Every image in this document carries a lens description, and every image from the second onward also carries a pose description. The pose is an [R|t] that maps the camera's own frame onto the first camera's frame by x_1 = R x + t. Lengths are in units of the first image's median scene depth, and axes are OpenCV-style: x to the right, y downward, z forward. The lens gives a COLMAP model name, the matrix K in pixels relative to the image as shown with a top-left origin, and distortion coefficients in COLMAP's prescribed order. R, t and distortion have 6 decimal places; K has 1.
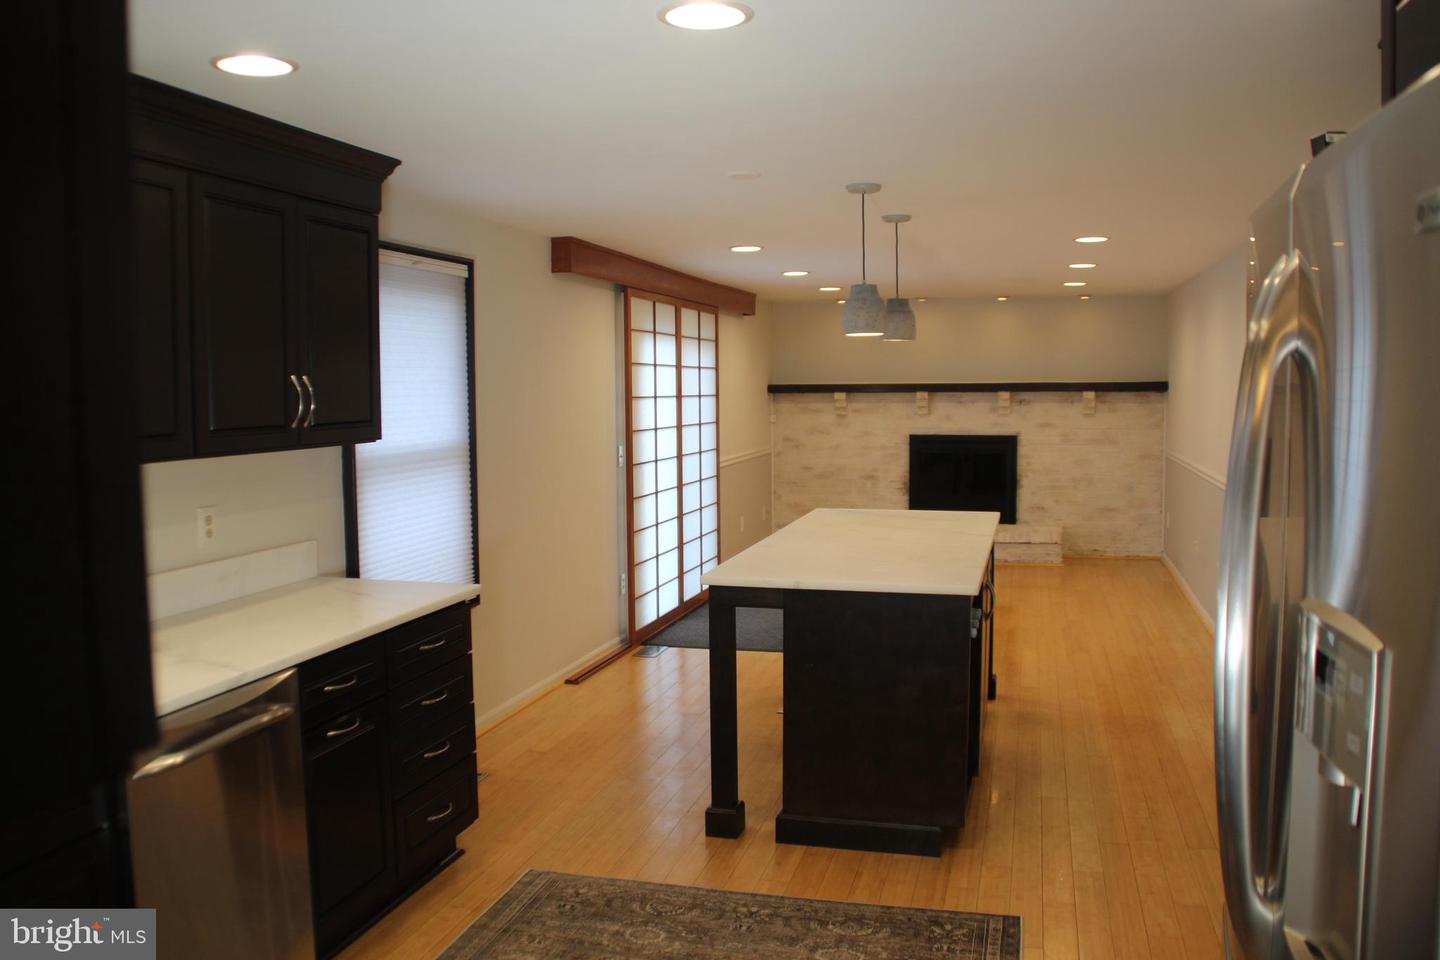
lens RADIAL K [[1173.5, 0, 720.0], [0, 1173.5, 480.0], [0, 0, 1]] dist [-0.147813, 0.068717]
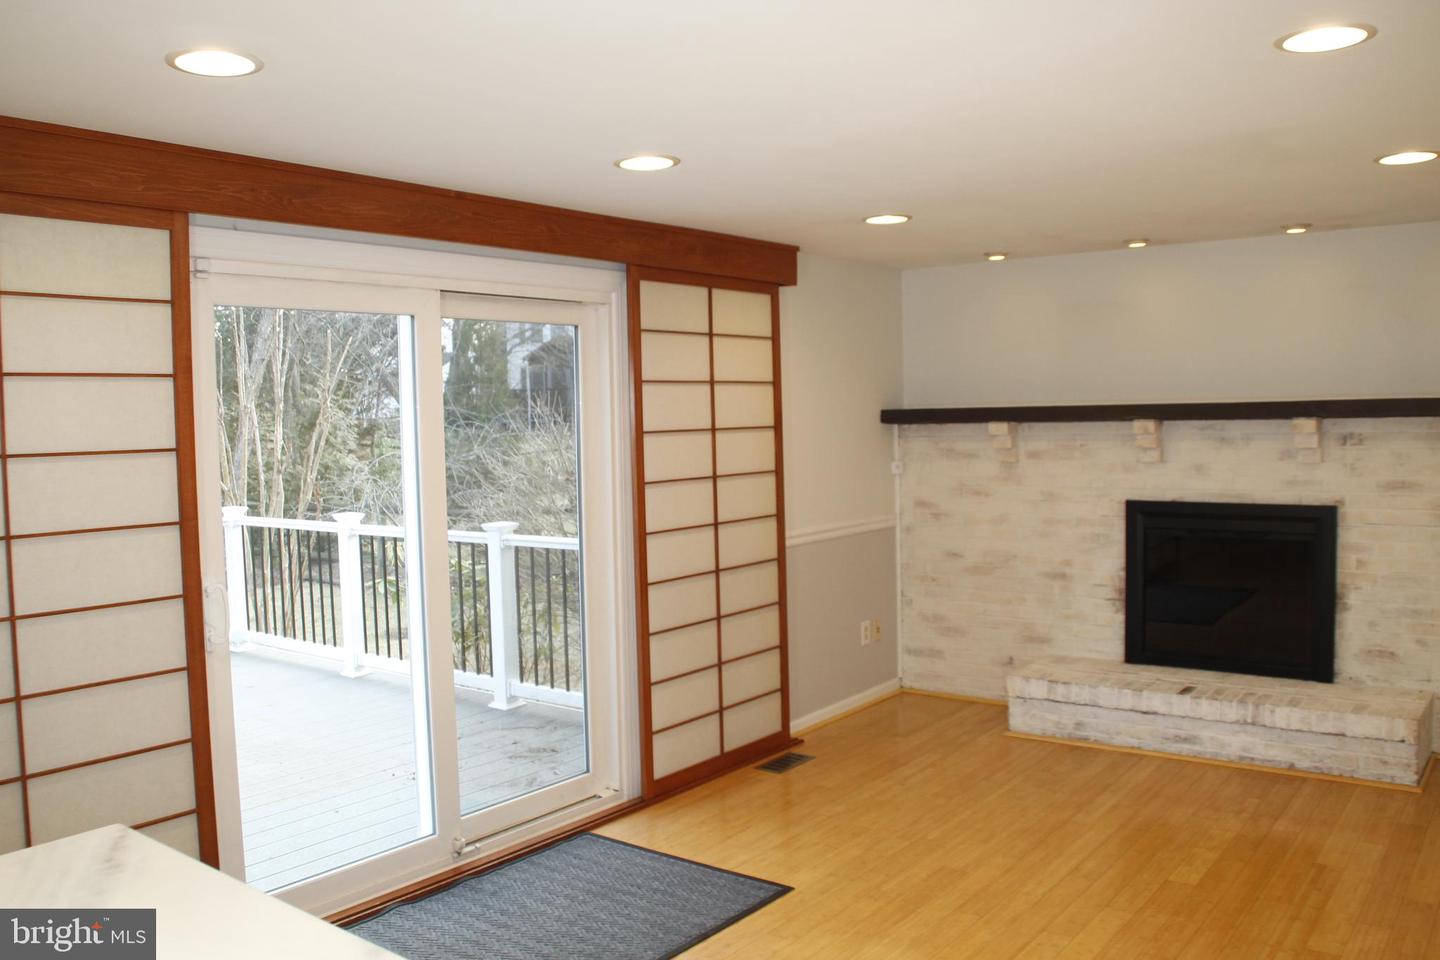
lens RADIAL K [[1173.5, 0, 720.0], [0, 1173.5, 480.0], [0, 0, 1]] dist [-0.147813, 0.068717]
pose [[0.925054, 0.009696, -0.379711, 0.192321], [-0.019562, 0.999564, -0.022133, -0.033028], [0.379331, 0.027903, 0.924840, 0.448049]]
